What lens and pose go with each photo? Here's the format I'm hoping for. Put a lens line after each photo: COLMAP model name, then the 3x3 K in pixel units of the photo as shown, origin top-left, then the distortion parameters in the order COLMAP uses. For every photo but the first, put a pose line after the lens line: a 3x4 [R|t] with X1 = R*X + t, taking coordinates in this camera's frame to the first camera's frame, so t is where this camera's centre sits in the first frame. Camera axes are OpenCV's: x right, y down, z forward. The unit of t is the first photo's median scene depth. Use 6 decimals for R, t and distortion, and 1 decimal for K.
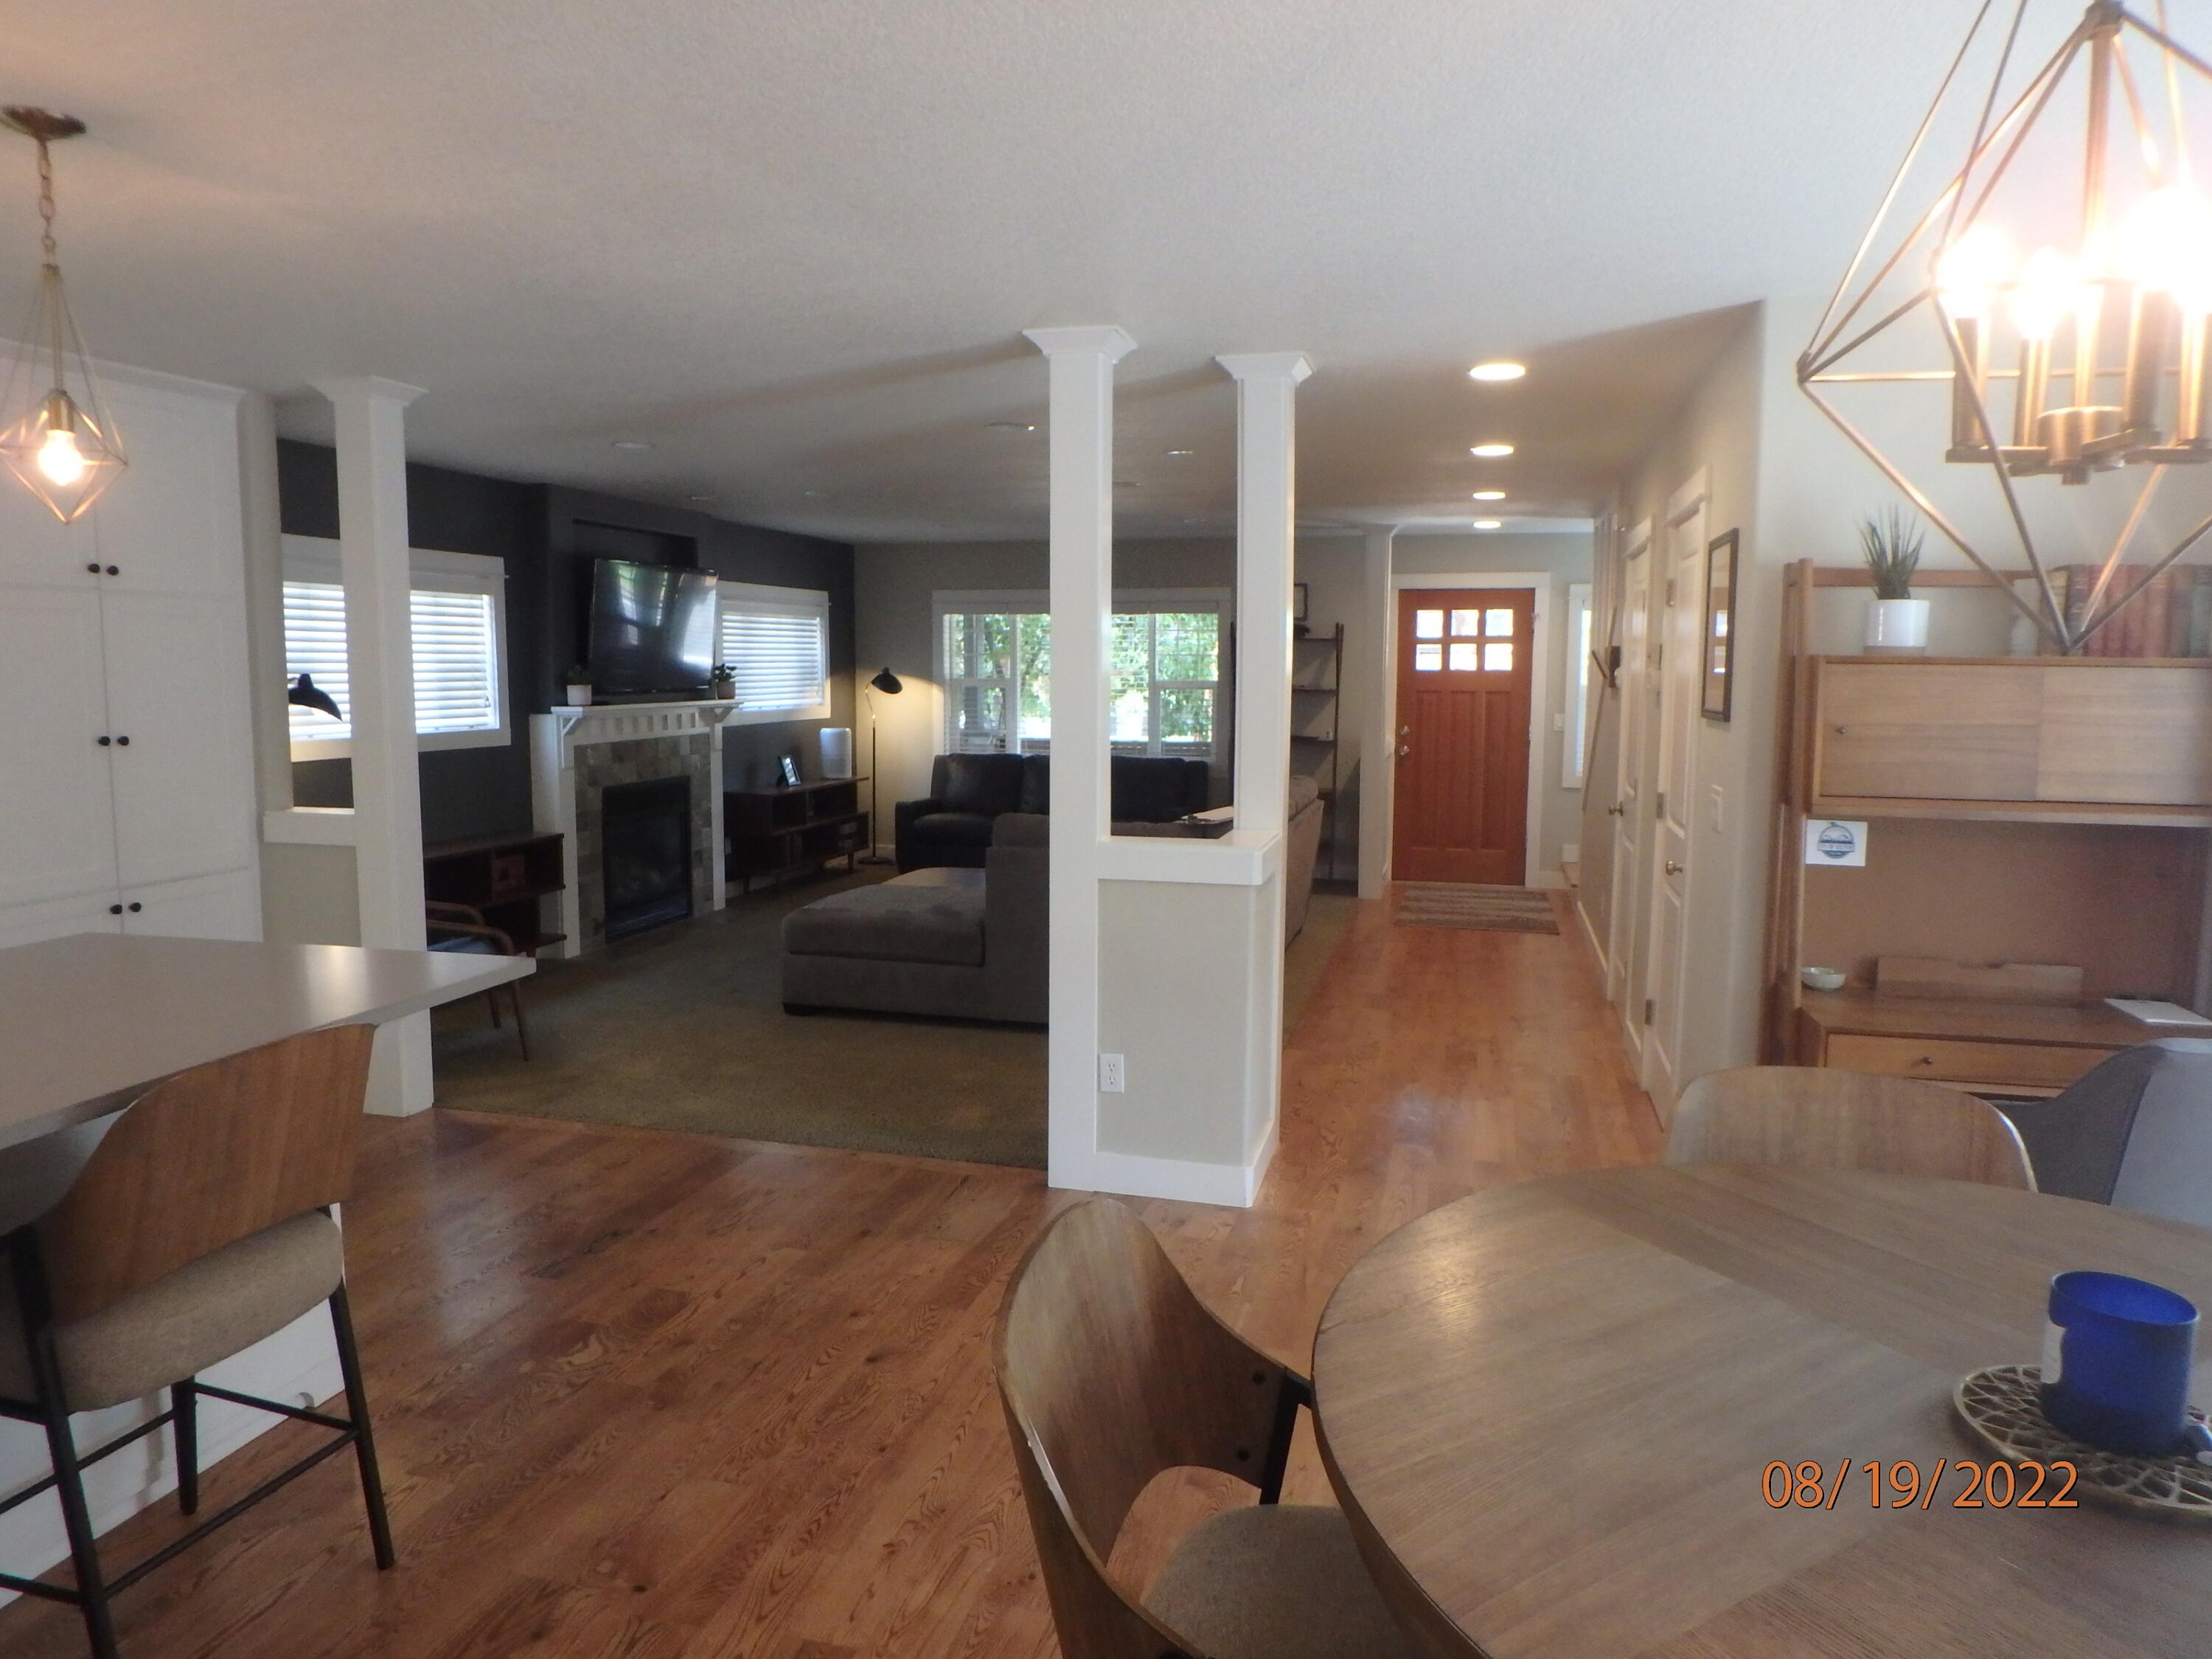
lens RADIAL K [[1487.8, 0, 1107.4], [0, 1487.8, 828.0], [0, 0, 1]] dist [0.002066, 0.000312]
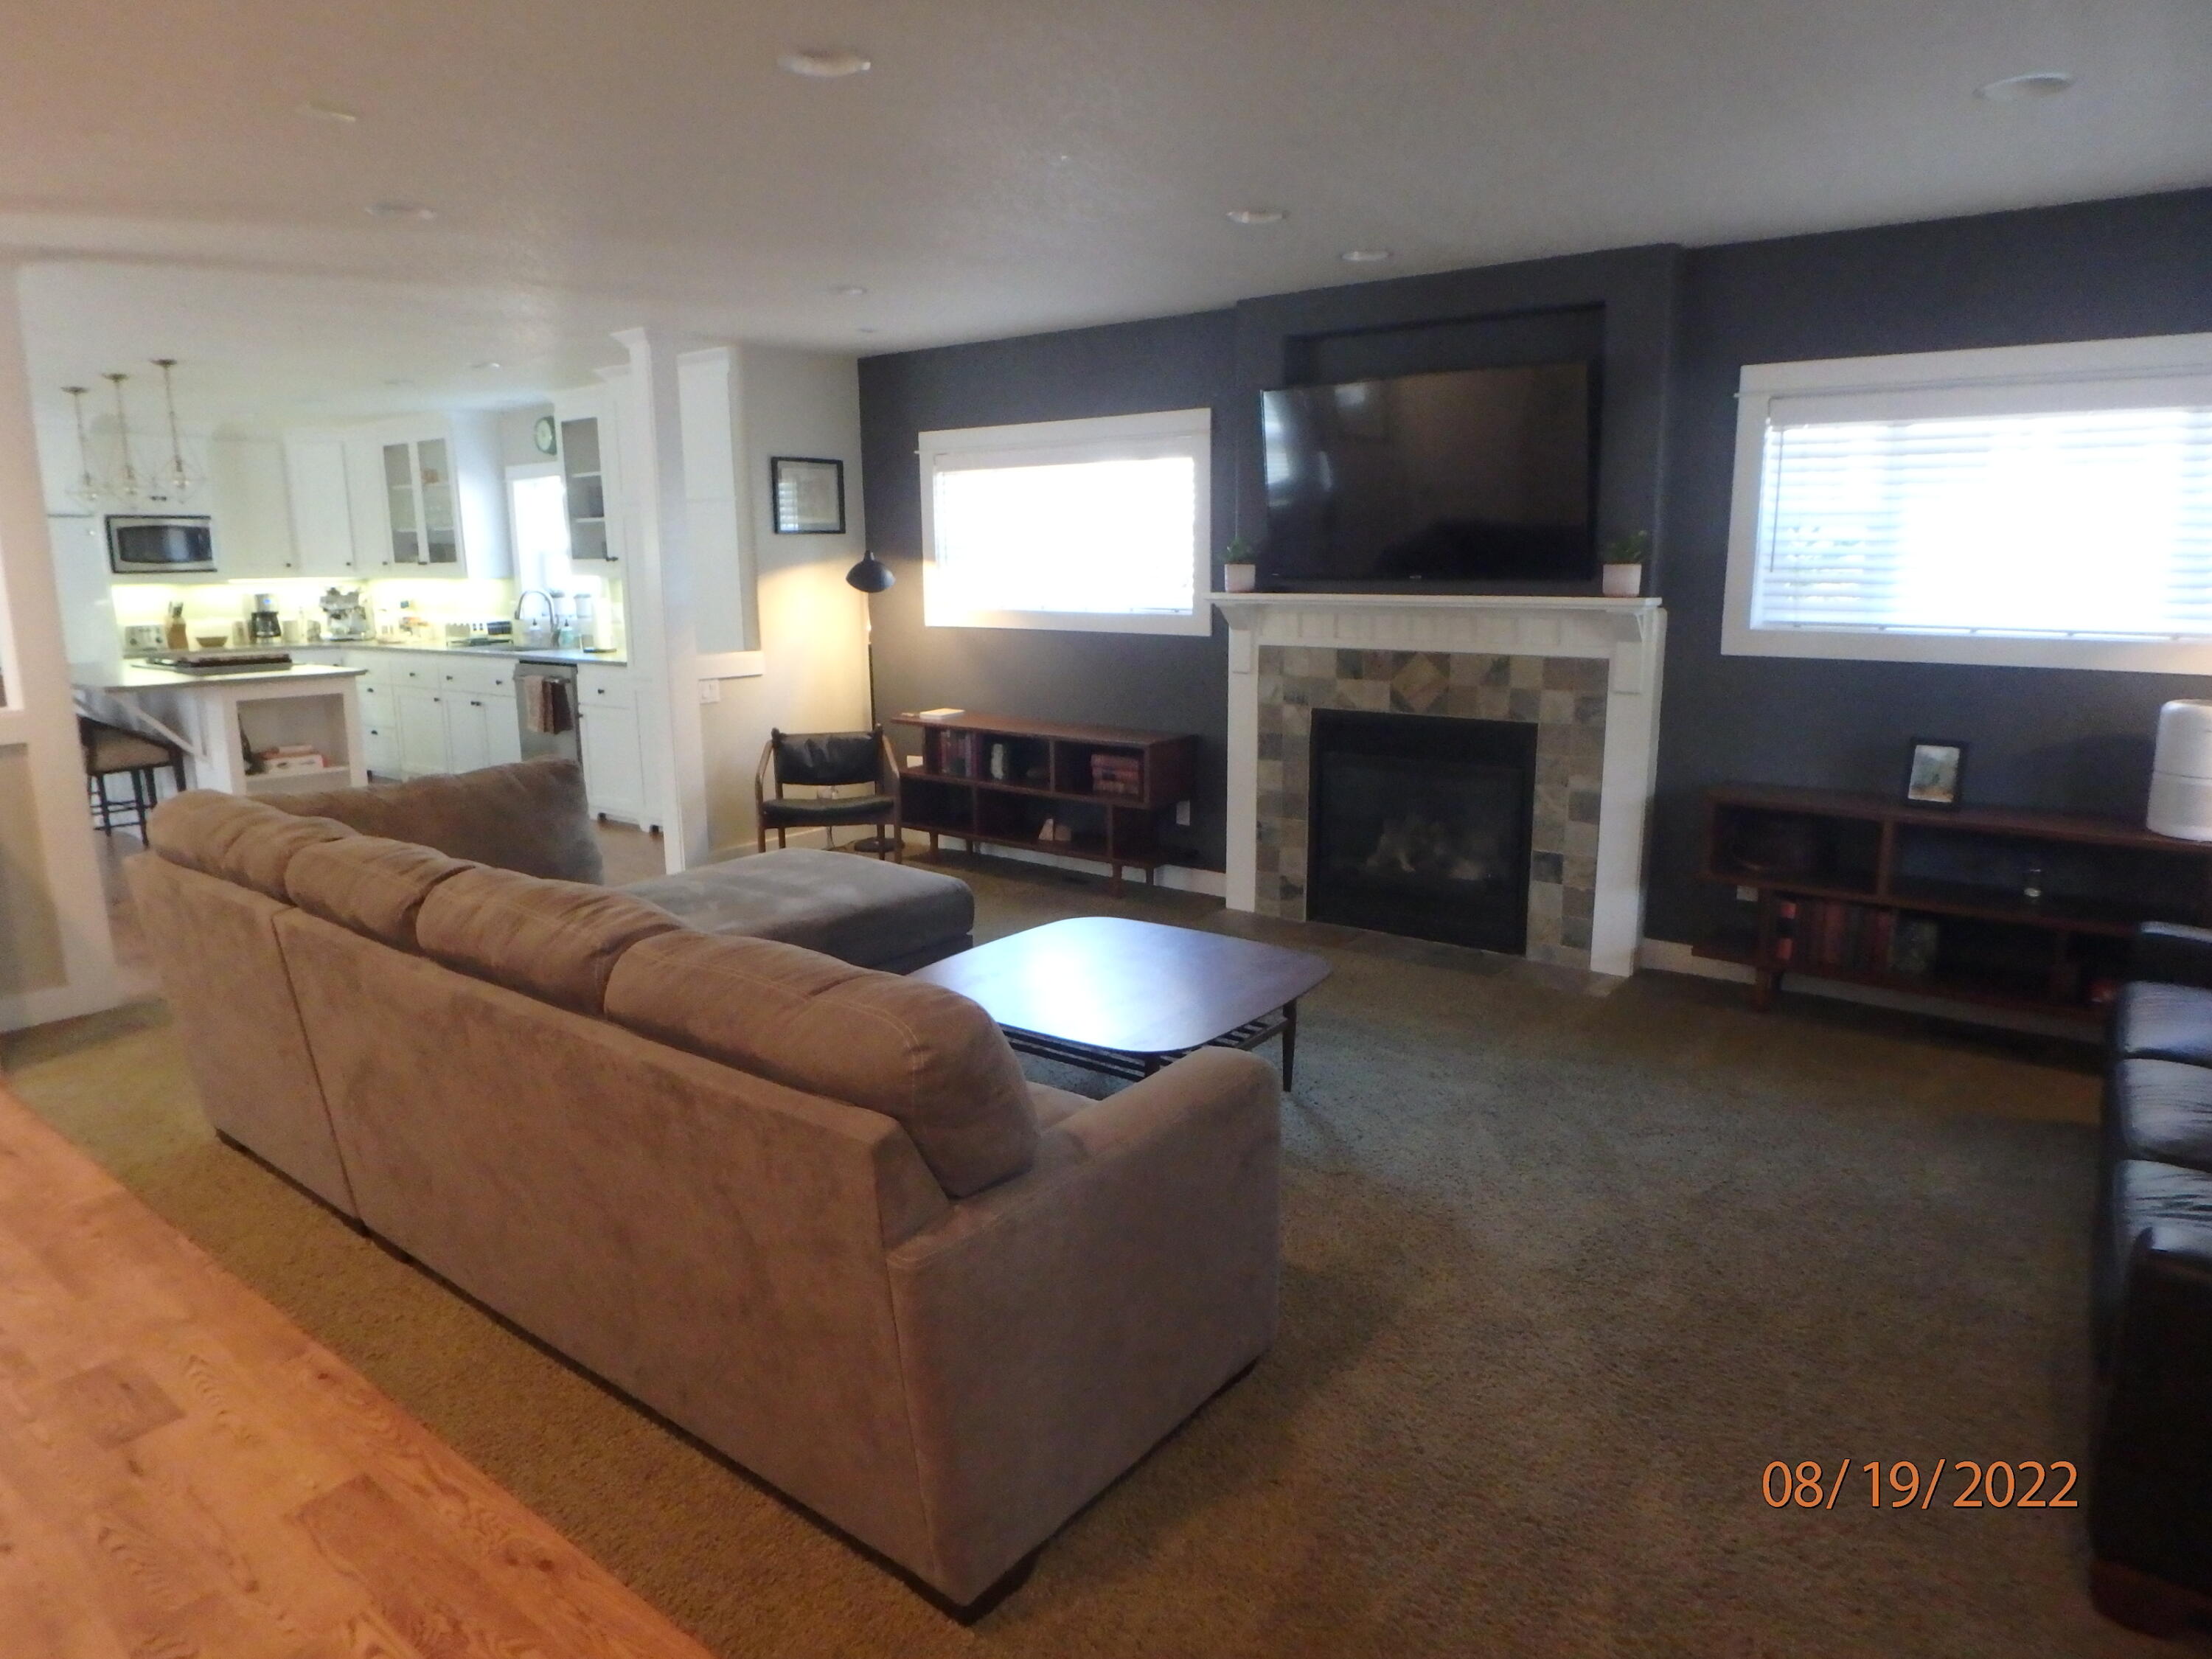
lens RADIAL K [[1345.7, 0, 1108.5], [0, 1345.7, 819.2], [0, 0, 1]] dist [-0.002376, -0.000355]
pose [[-0.365071, 0.190222, -0.911339, 0.279576], [-0.092651, 0.966620, 0.238876, -0.112865], [0.926358, 0.171643, -0.335260, 1.048037]]
